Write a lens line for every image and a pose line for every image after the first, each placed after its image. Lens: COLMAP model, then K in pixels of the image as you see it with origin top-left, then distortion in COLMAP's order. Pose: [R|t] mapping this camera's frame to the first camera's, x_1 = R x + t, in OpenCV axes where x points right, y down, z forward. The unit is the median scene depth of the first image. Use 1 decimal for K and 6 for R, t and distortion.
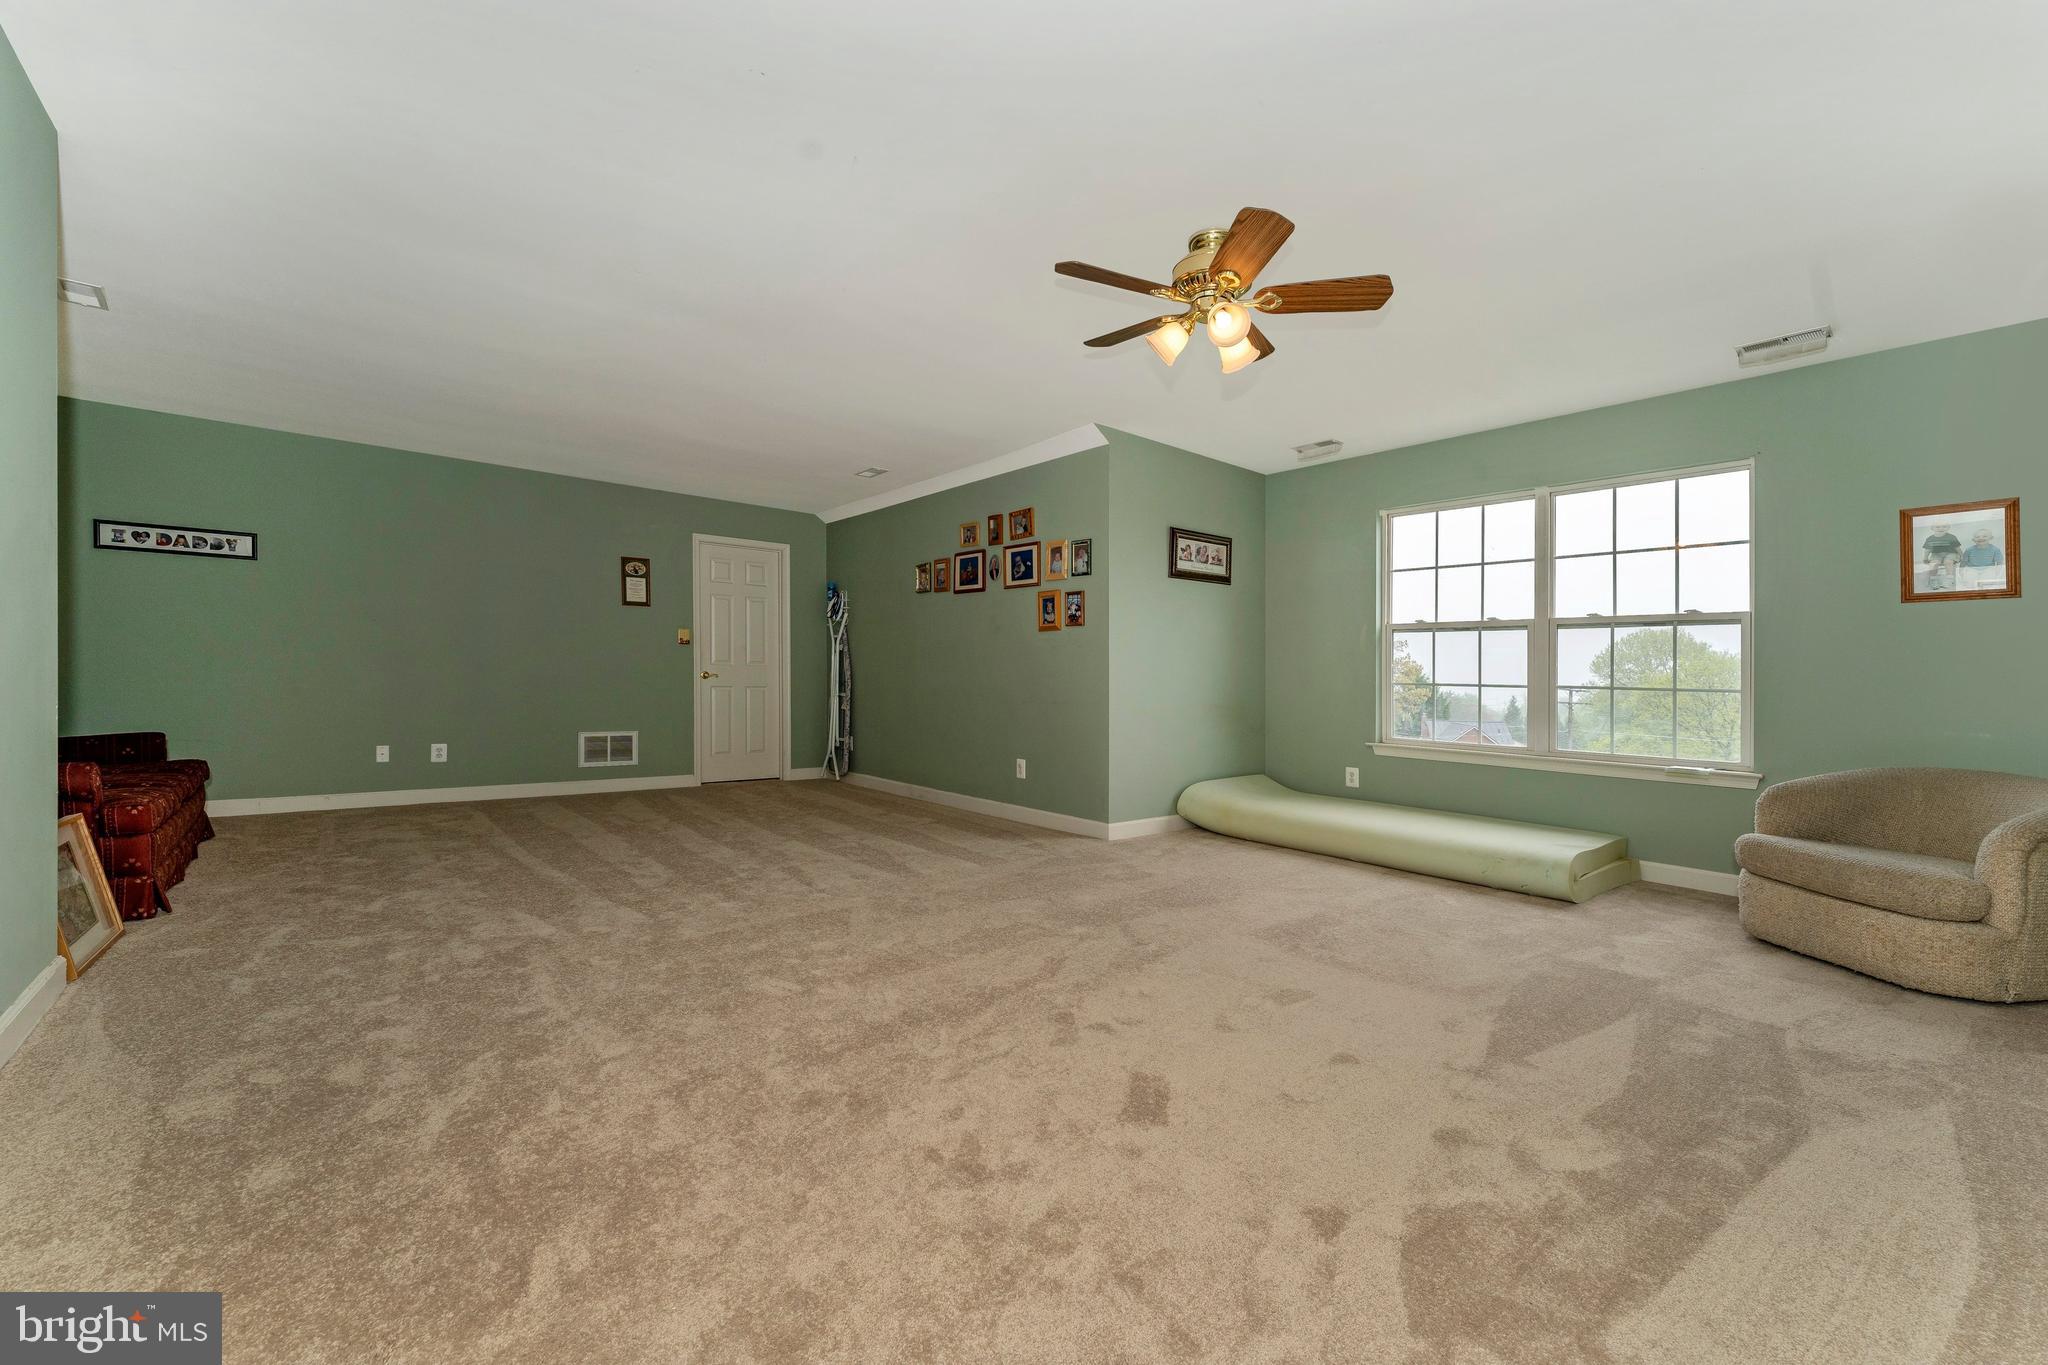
lens RADIAL K [[833.5, 0, 1024.0], [0, 833.5, 682.5], [0, 0, 1]] dist [0.001760, 0.000272]
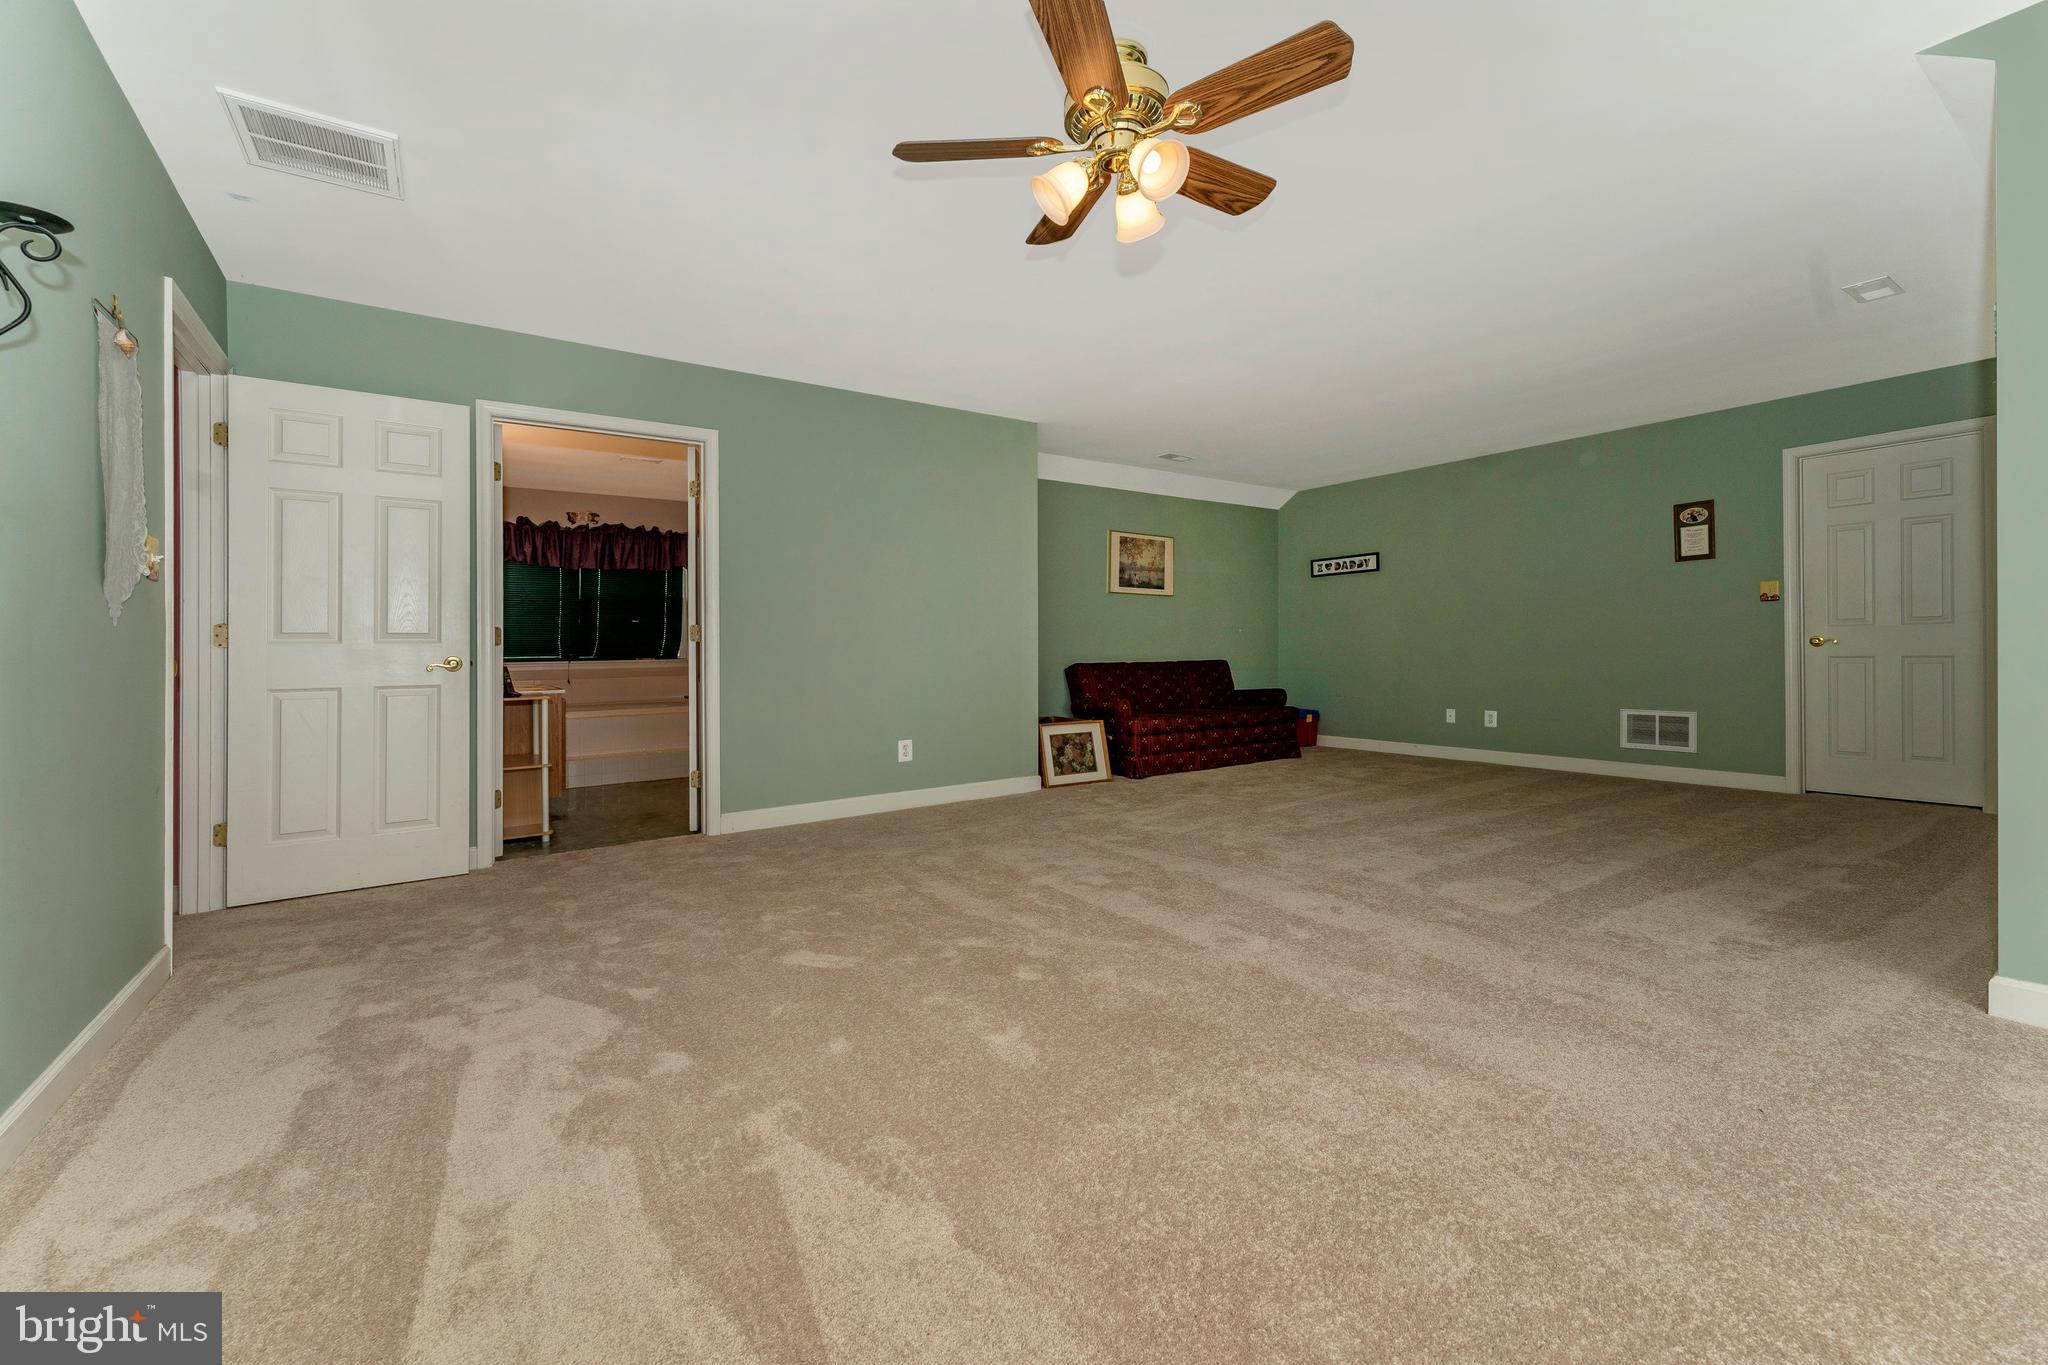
lens RADIAL K [[833.5, 0, 1024.0], [0, 833.5, 682.5], [0, 0, 1]] dist [0.001760, 0.000272]
pose [[-0.084098, 0.018950, -0.996277, 0.418909], [0.008663, 0.999795, 0.018286, 0.008059], [0.996420, -0.007093, -0.084245, 0.411952]]
